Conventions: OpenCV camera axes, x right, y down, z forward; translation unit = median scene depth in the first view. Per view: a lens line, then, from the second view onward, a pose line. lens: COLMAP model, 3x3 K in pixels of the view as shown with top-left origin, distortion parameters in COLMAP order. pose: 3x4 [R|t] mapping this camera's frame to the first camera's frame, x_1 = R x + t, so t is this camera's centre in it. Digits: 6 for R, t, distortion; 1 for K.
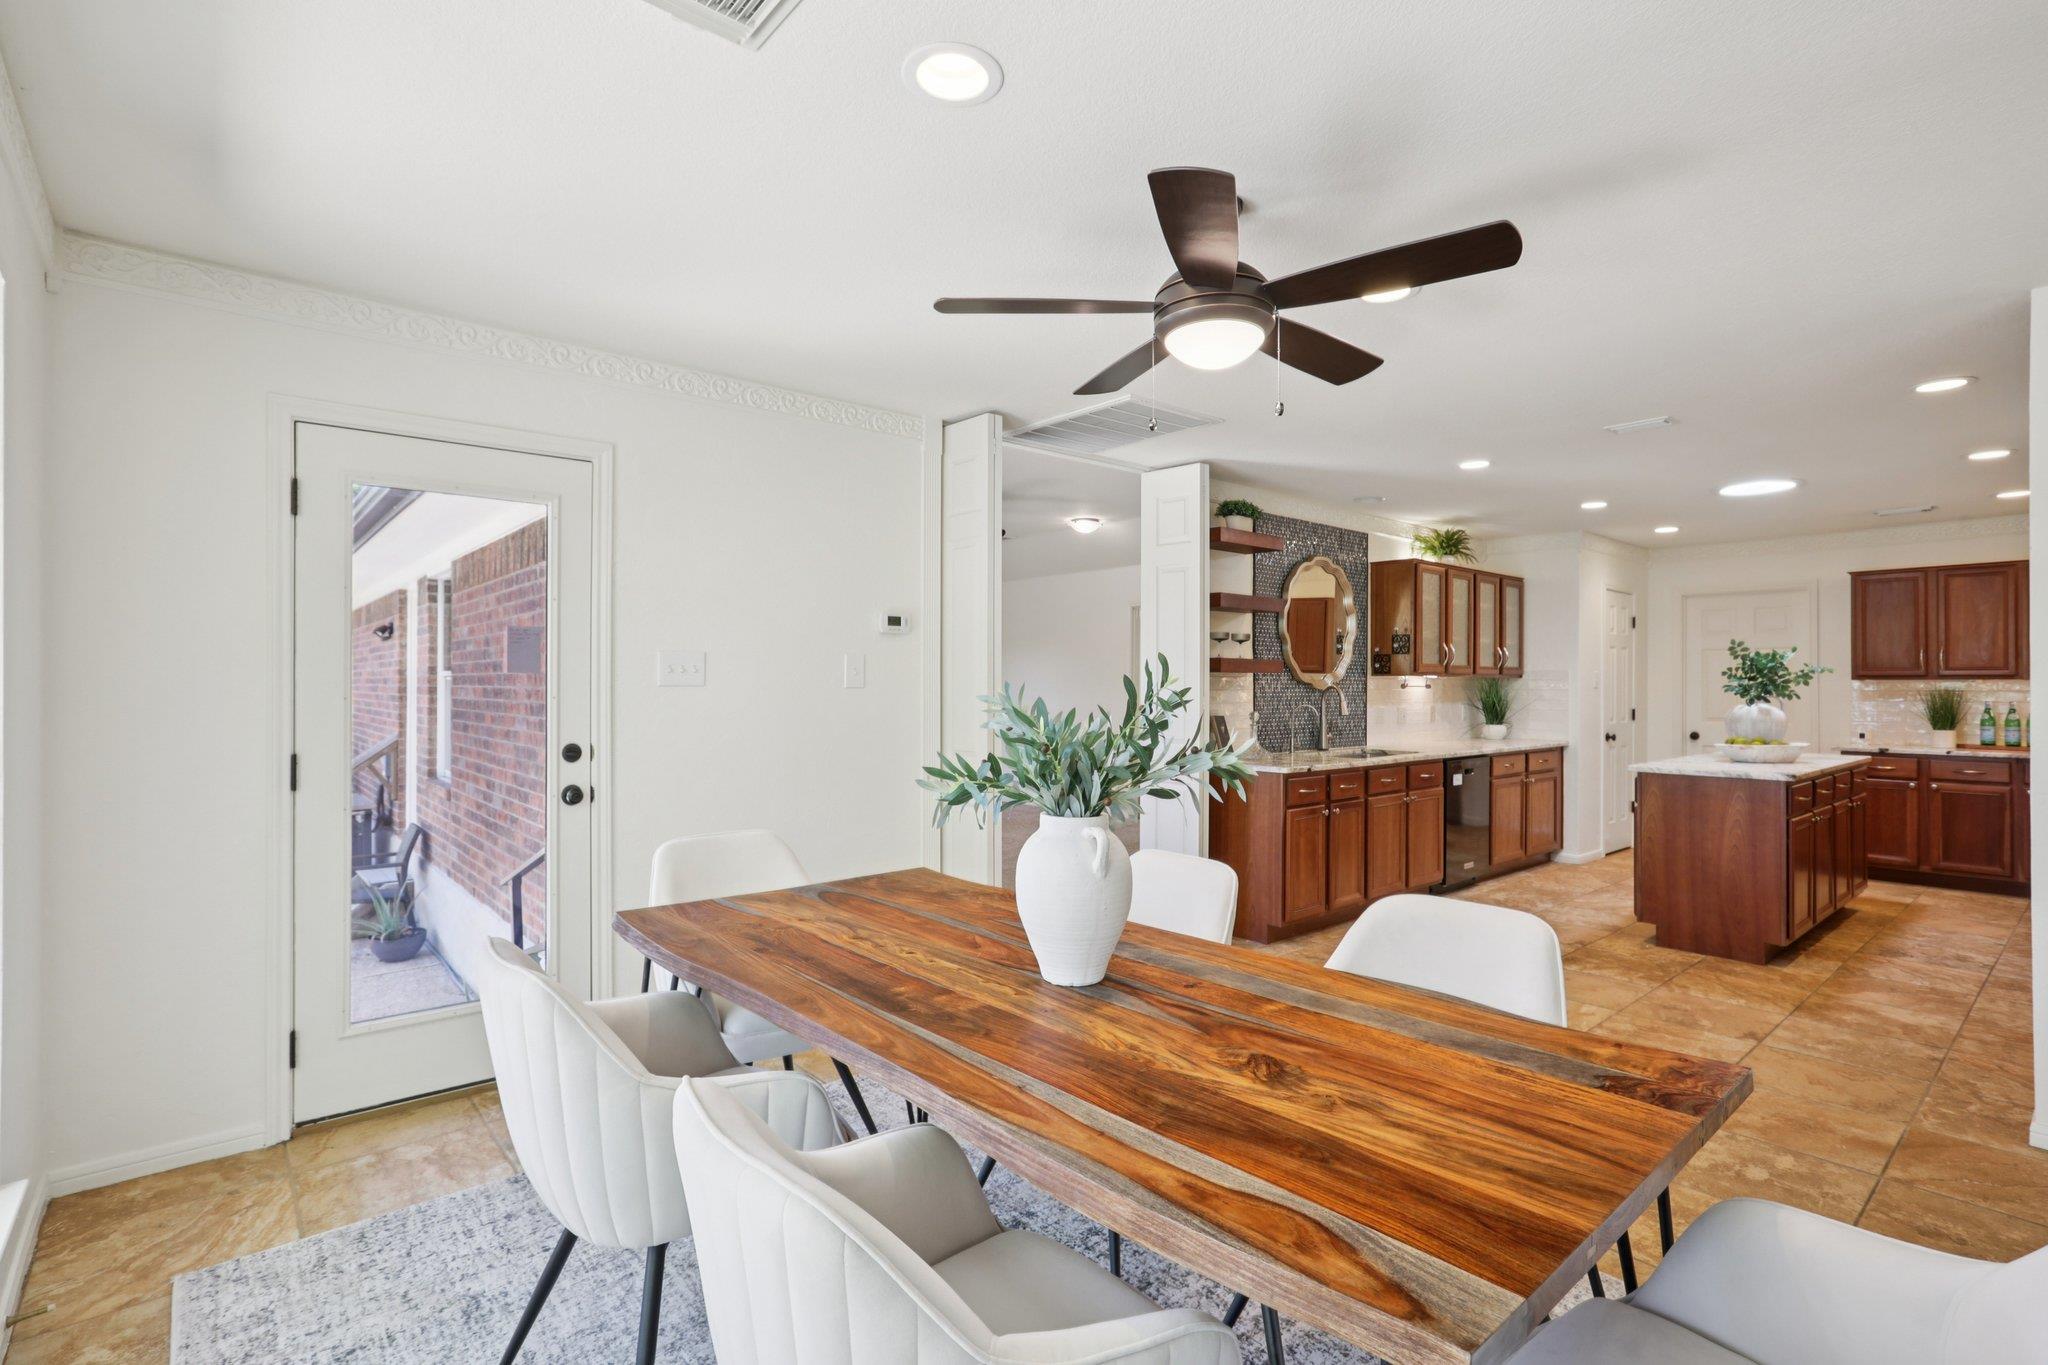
lens RADIAL K [[989.2, 0, 1028.7], [0, 989.2, 684.8], [0, 0, 1]] dist [-0.003615, 0.000149]
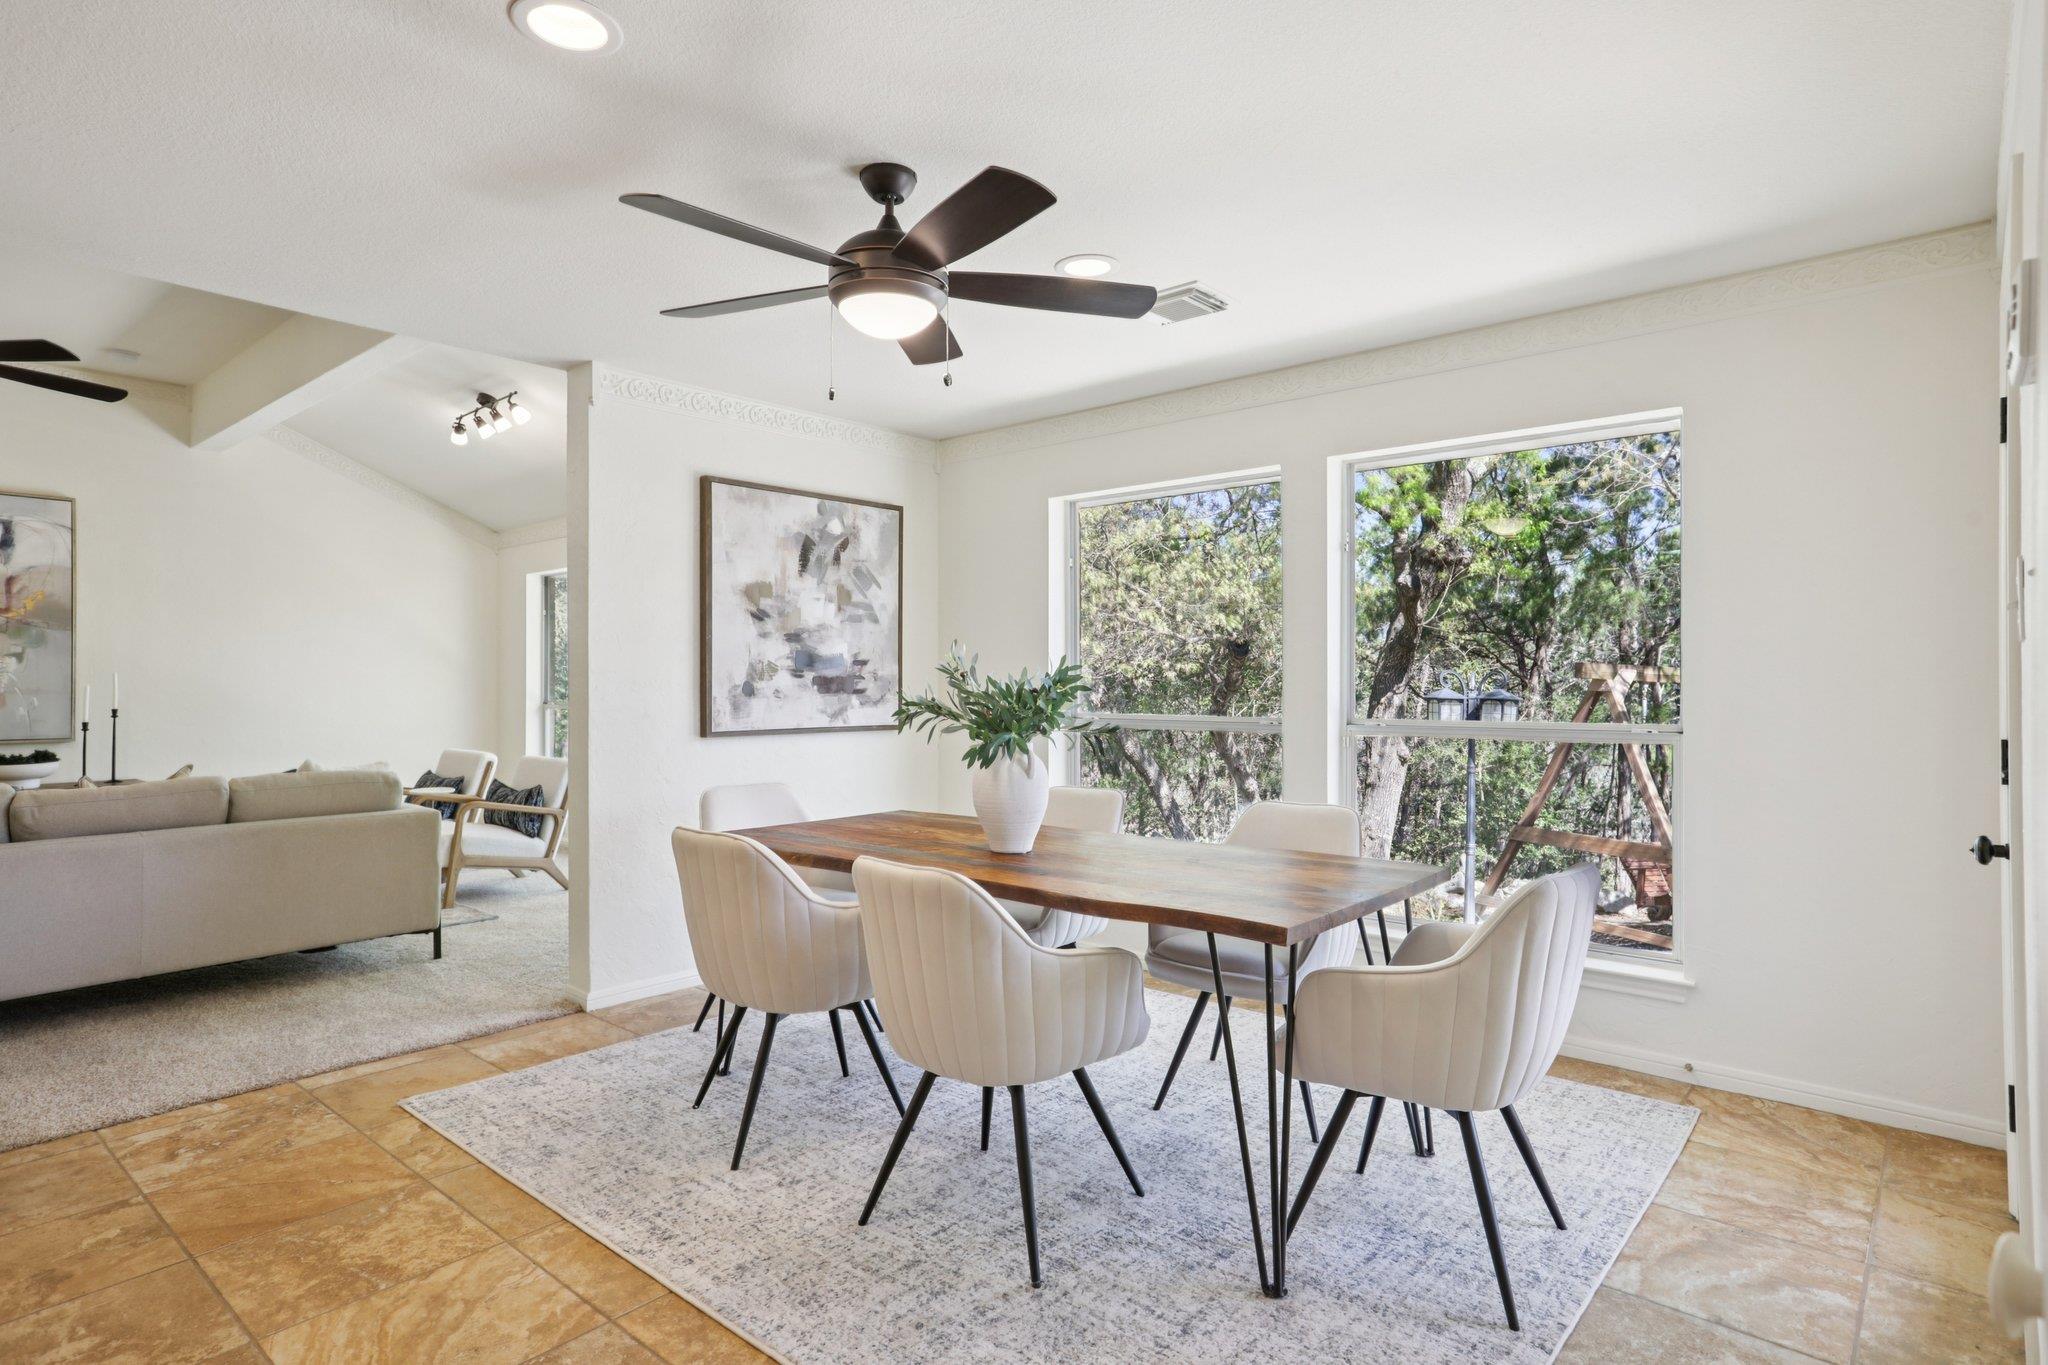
lens RADIAL K [[1085.3, 0, 1022.5], [0, 1085.3, 678.5], [0, 0, 1]] dist [-0.002369, -0.000270]
pose [[-0.989875, -0.000964, -0.141940, 0.201832], [-0.001103, 0.999999, 0.000895, 0.023312], [0.141939, 0.001042, -0.989875, 2.009510]]
